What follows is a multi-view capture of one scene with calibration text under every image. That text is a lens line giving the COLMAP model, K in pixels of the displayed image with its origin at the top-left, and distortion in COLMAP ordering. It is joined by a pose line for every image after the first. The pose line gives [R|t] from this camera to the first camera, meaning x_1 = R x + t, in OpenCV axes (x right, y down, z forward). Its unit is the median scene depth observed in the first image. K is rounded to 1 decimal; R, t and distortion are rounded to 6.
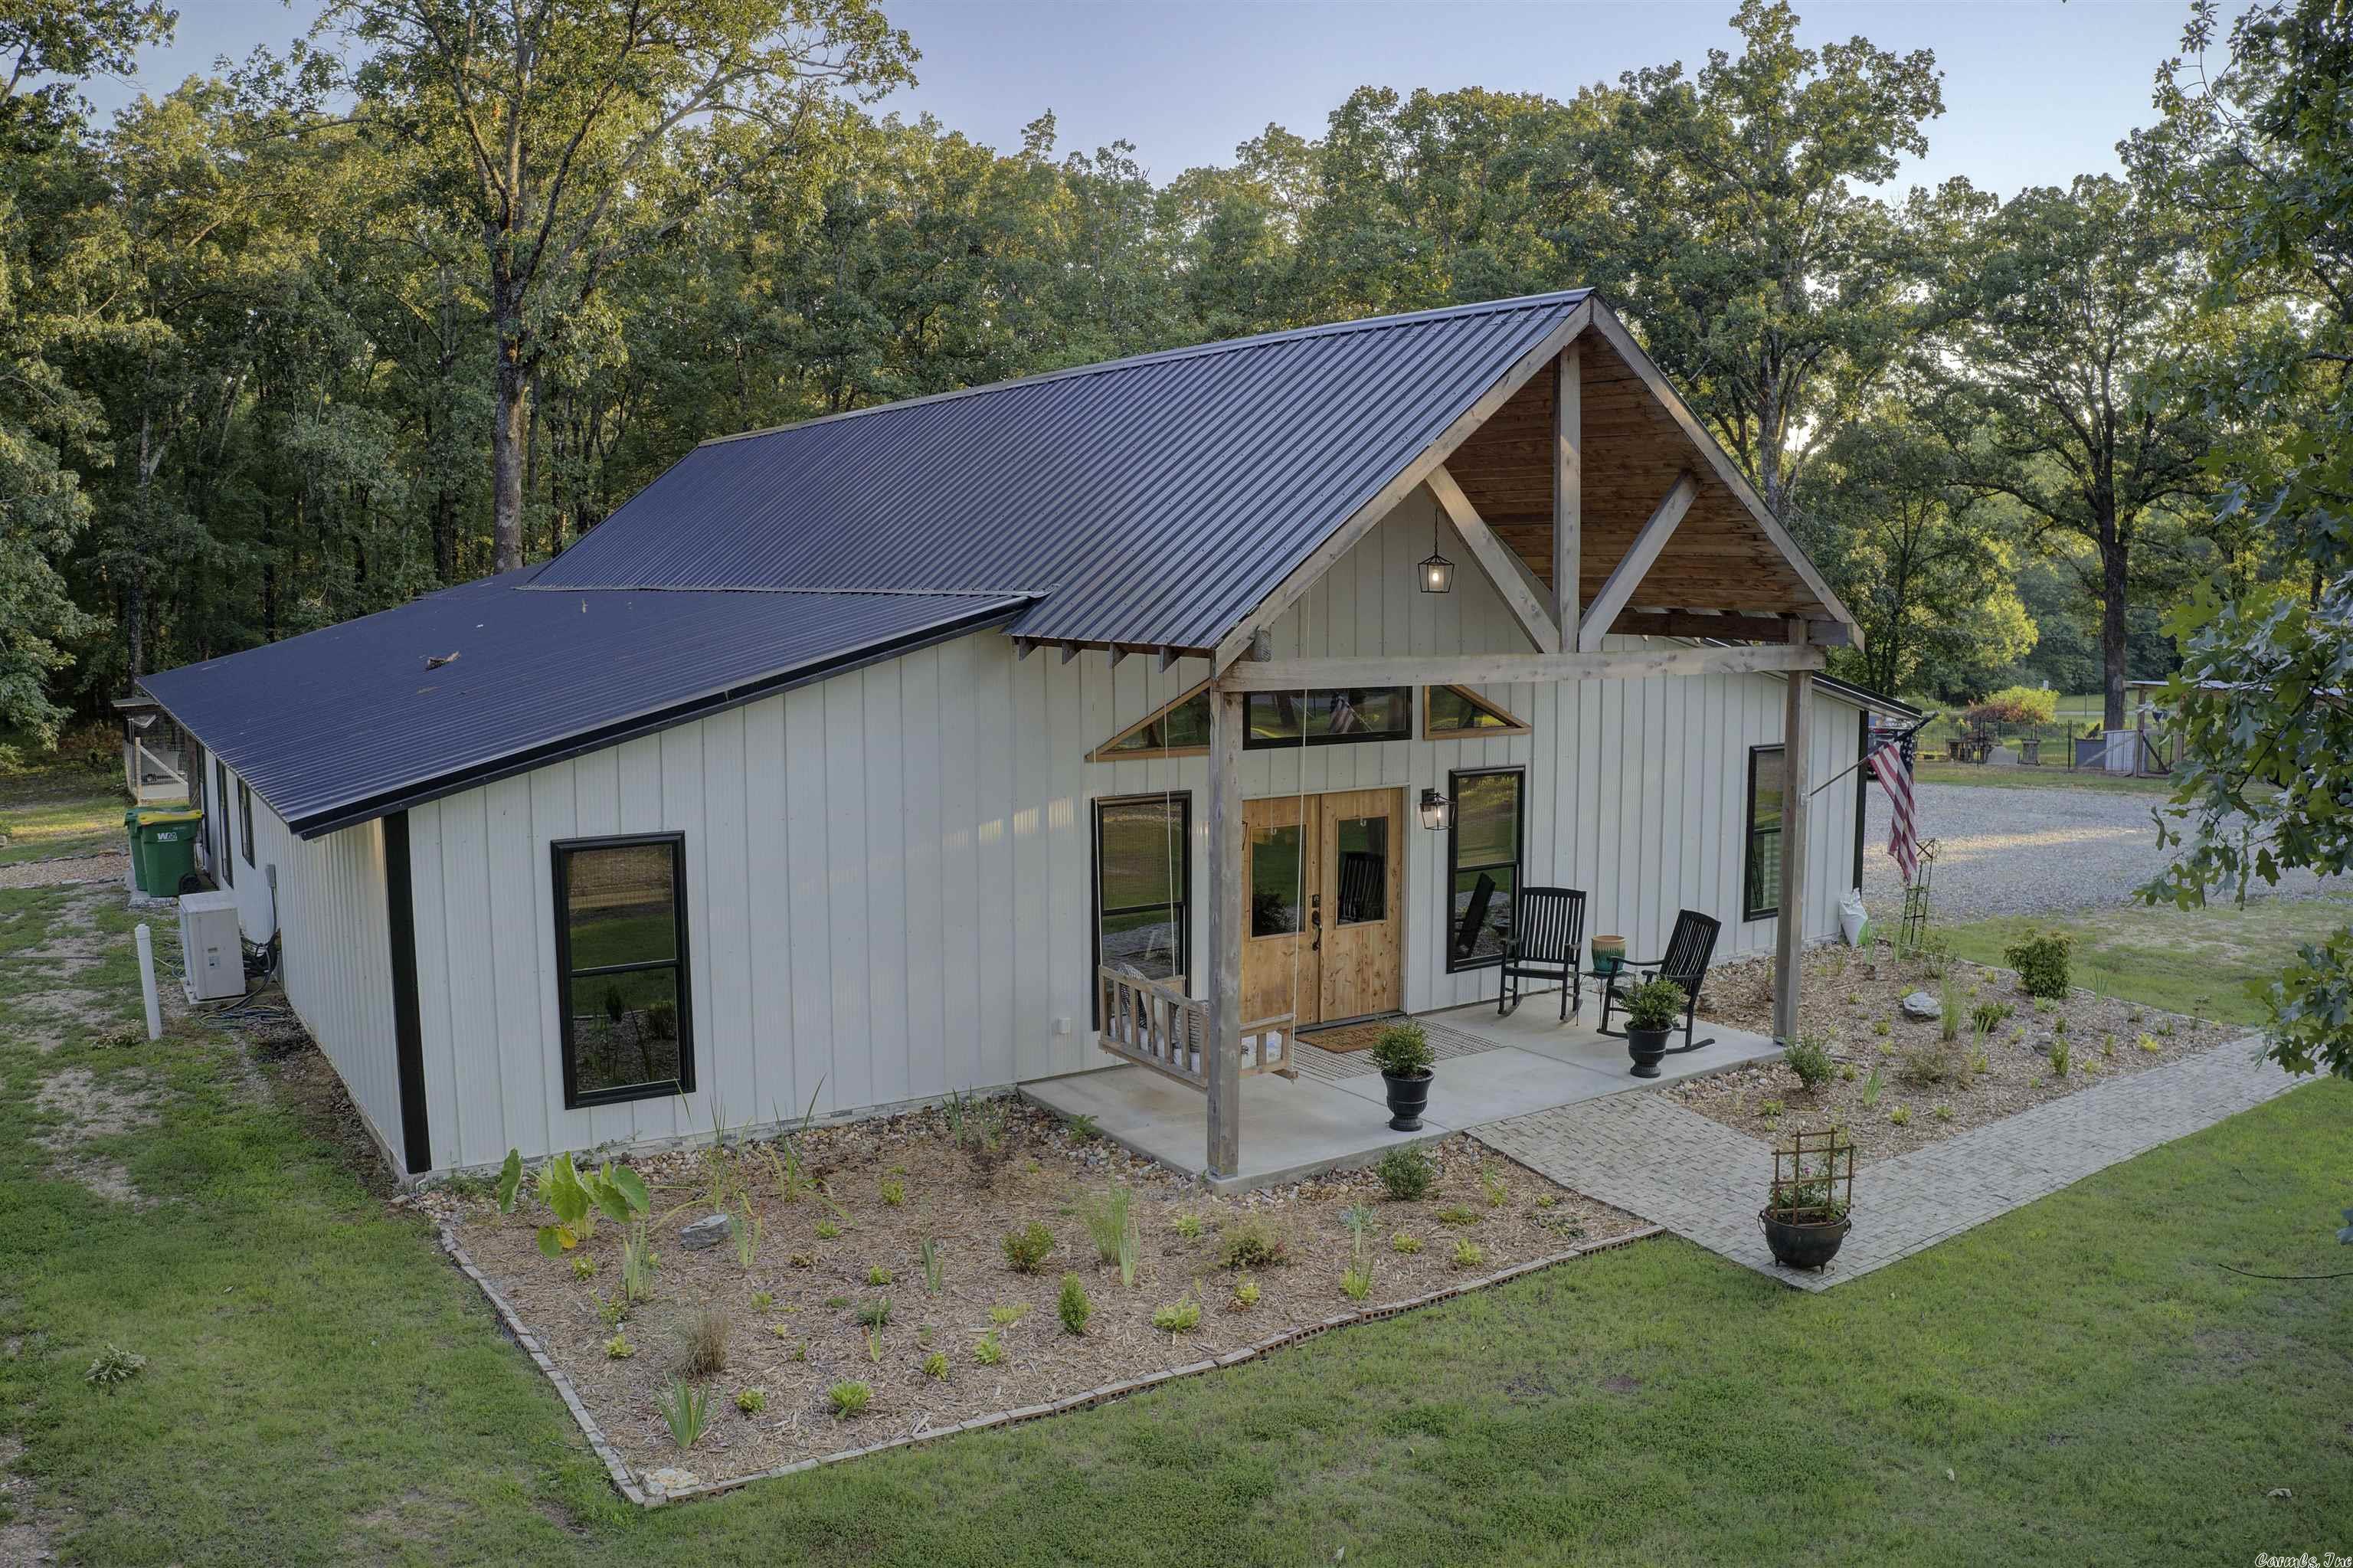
lens RADIAL K [[1867.8, 0, 1145.9], [0, 1867.8, 778.1], [0, 0, 1]] dist [-0.181856, 0.005700]
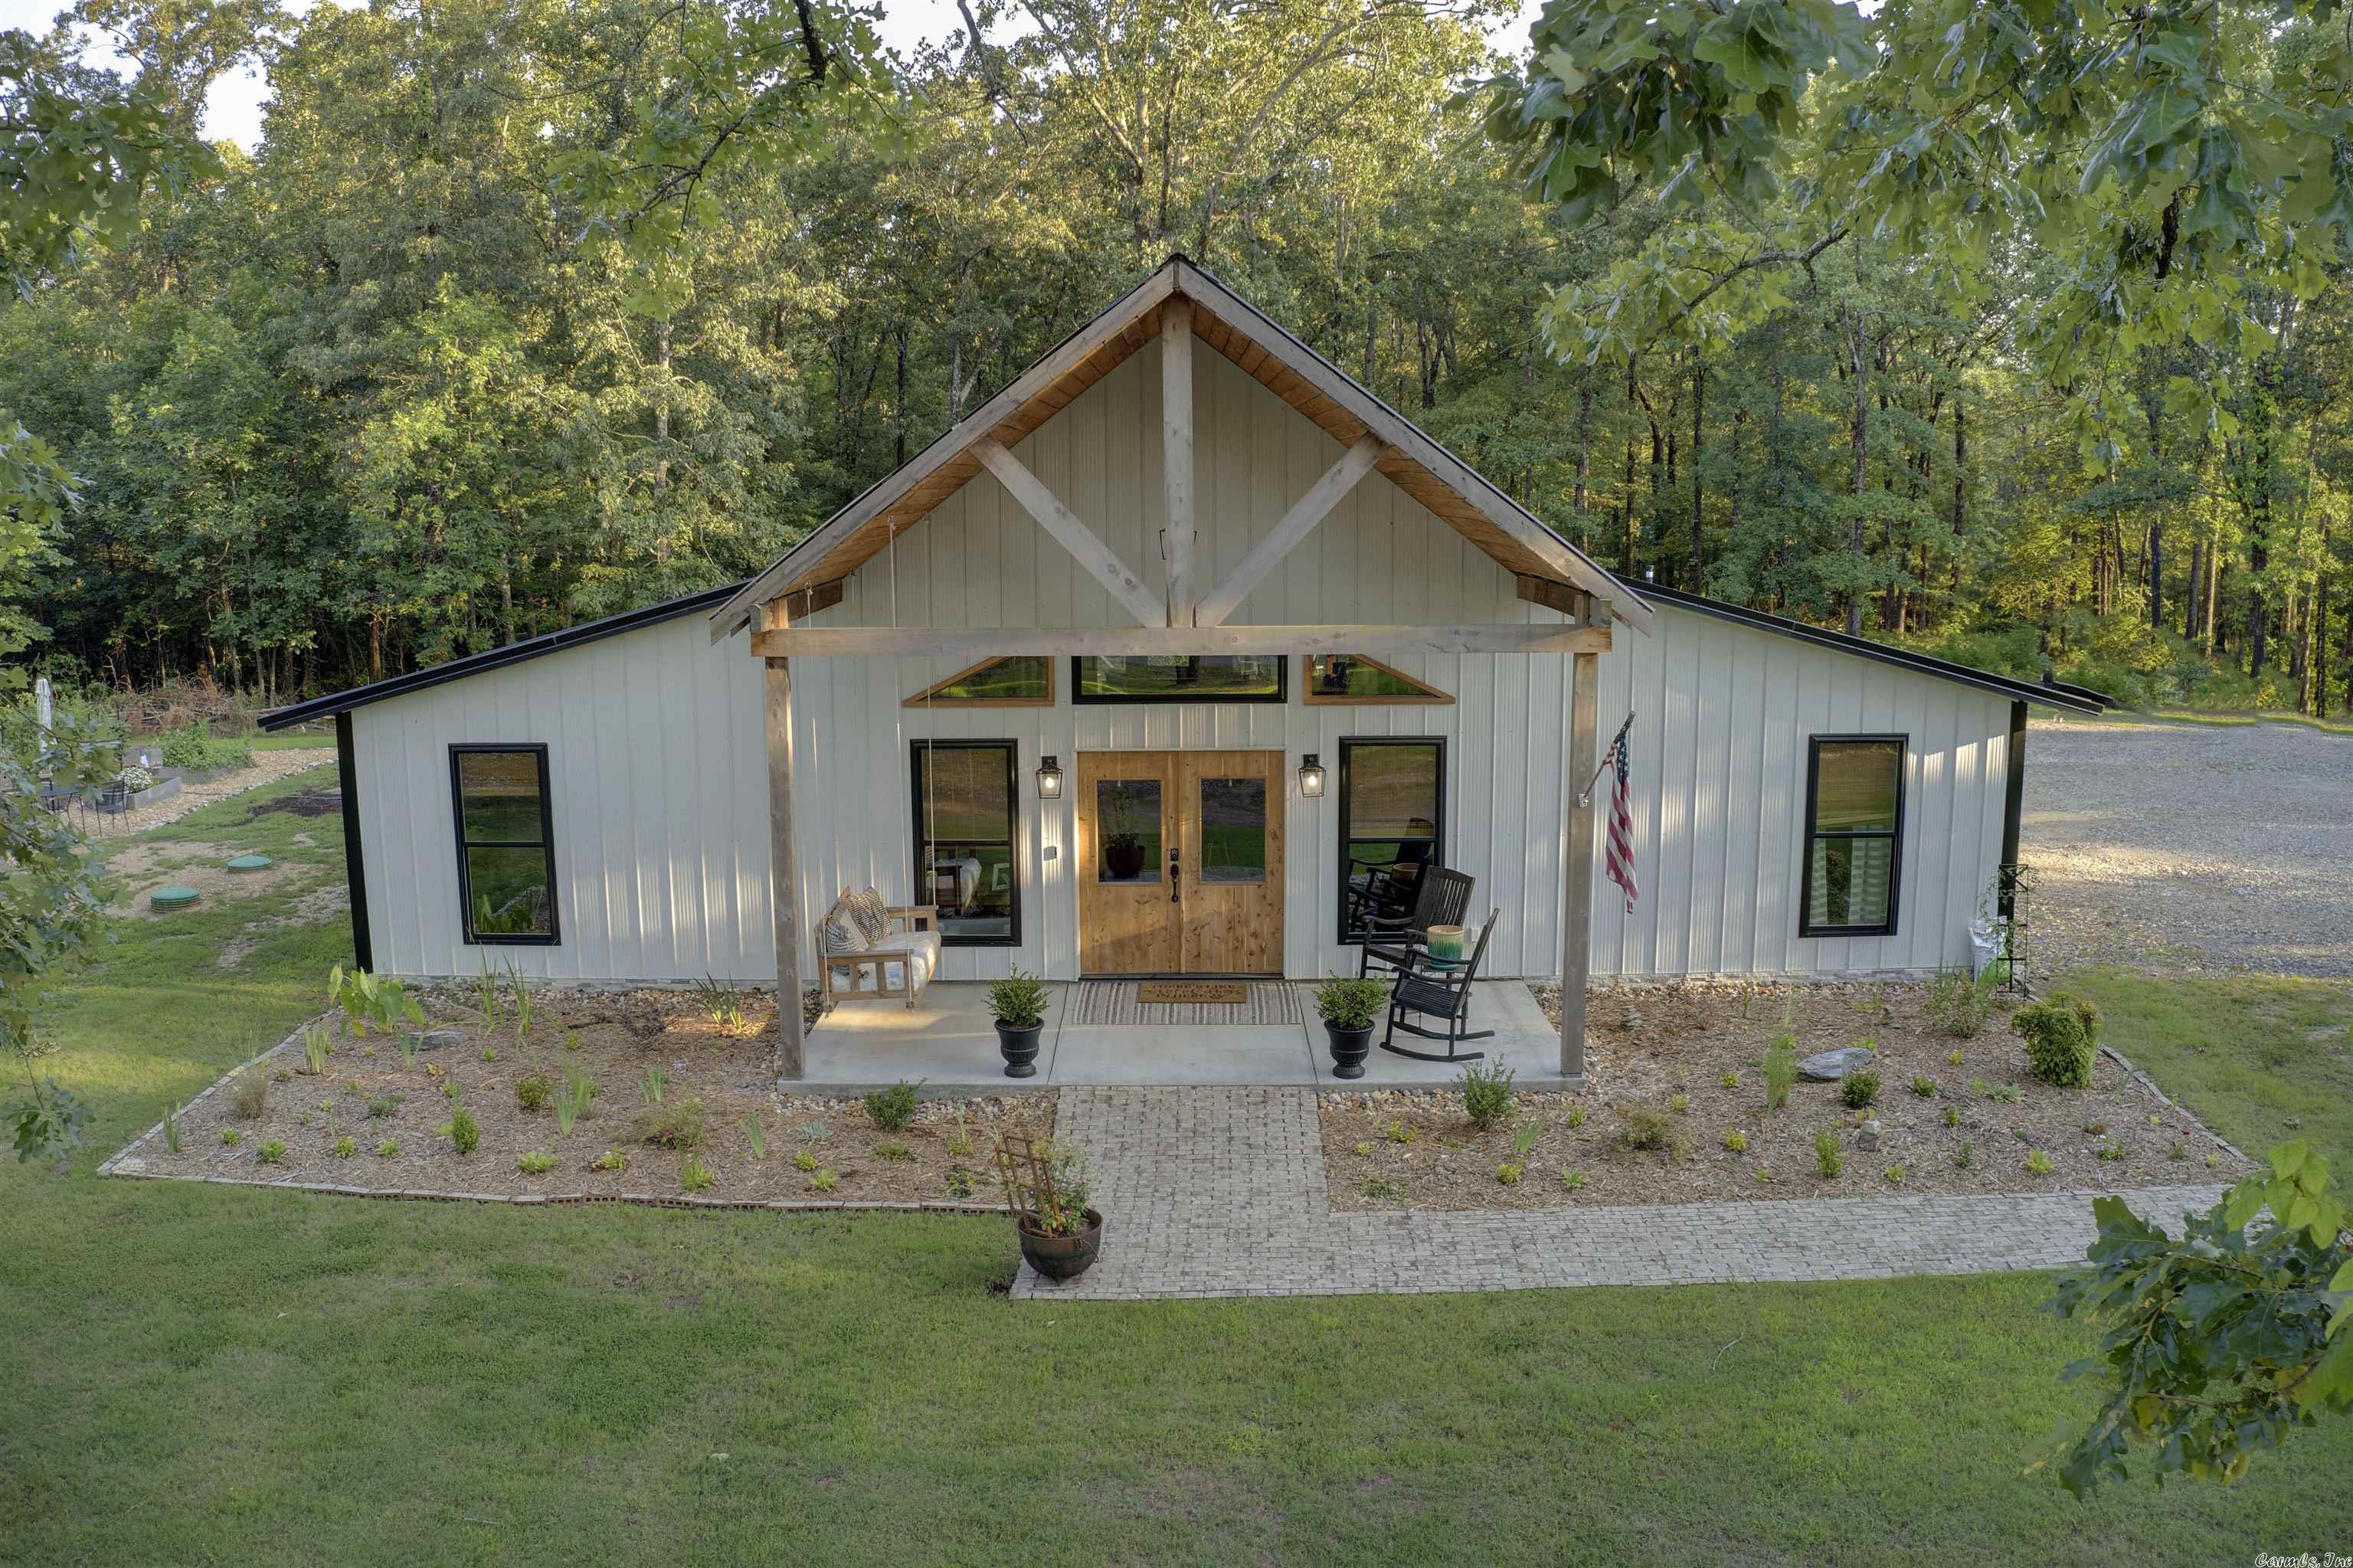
lens RADIAL K [[1849.4, 0, 1115.1], [0, 1849.4, 780.0], [0, 0, 1]] dist [-0.188115, 0.000375]
pose [[0.813453, 0.086681, -0.575135, 0.702119], [-0.053295, 0.995781, 0.074700, -0.053603], [0.579184, -0.030113, 0.814641, 0.165034]]
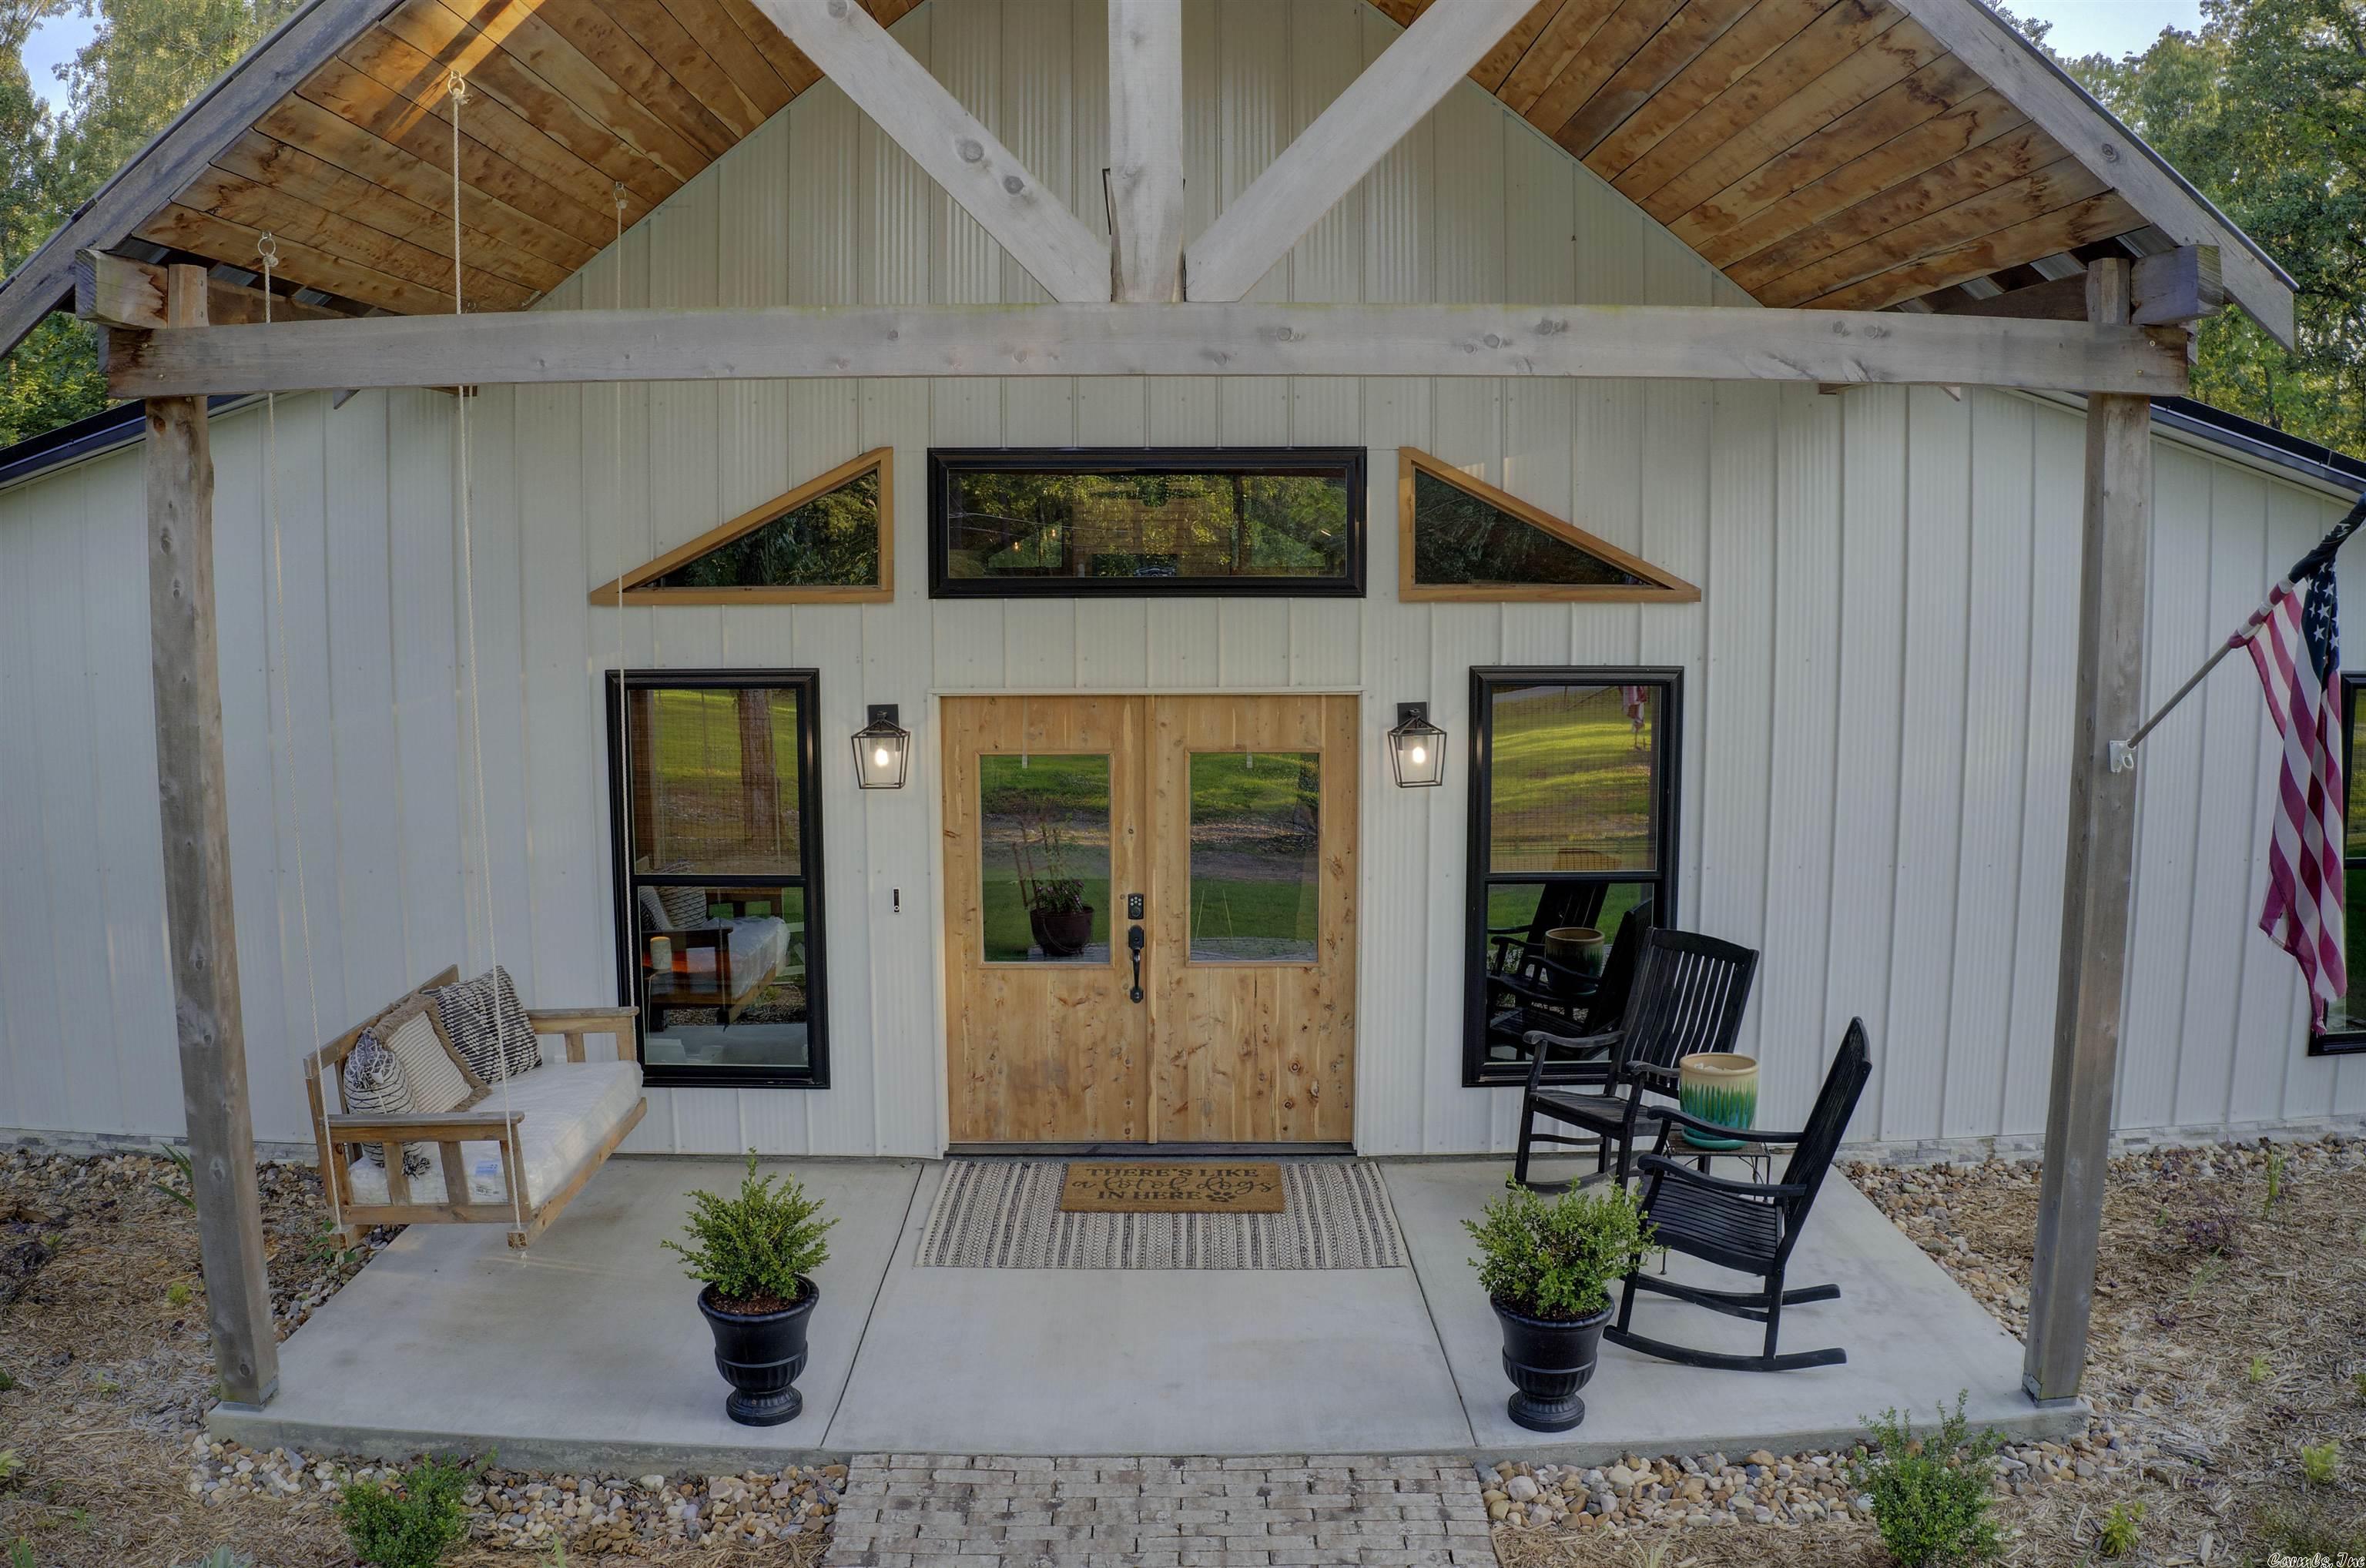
lens RADIAL K [[1878.0, 0, 1152.2], [0, 1878.0, 778.1], [0, 0, 1]] dist [-0.181856, 0.005700]
pose [[0.832090, 0.065648, -0.550742, 0.407645], [-0.059517, 0.997806, 0.029016, 0.017139], [0.551438, 0.008634, 0.834171, 0.621911]]
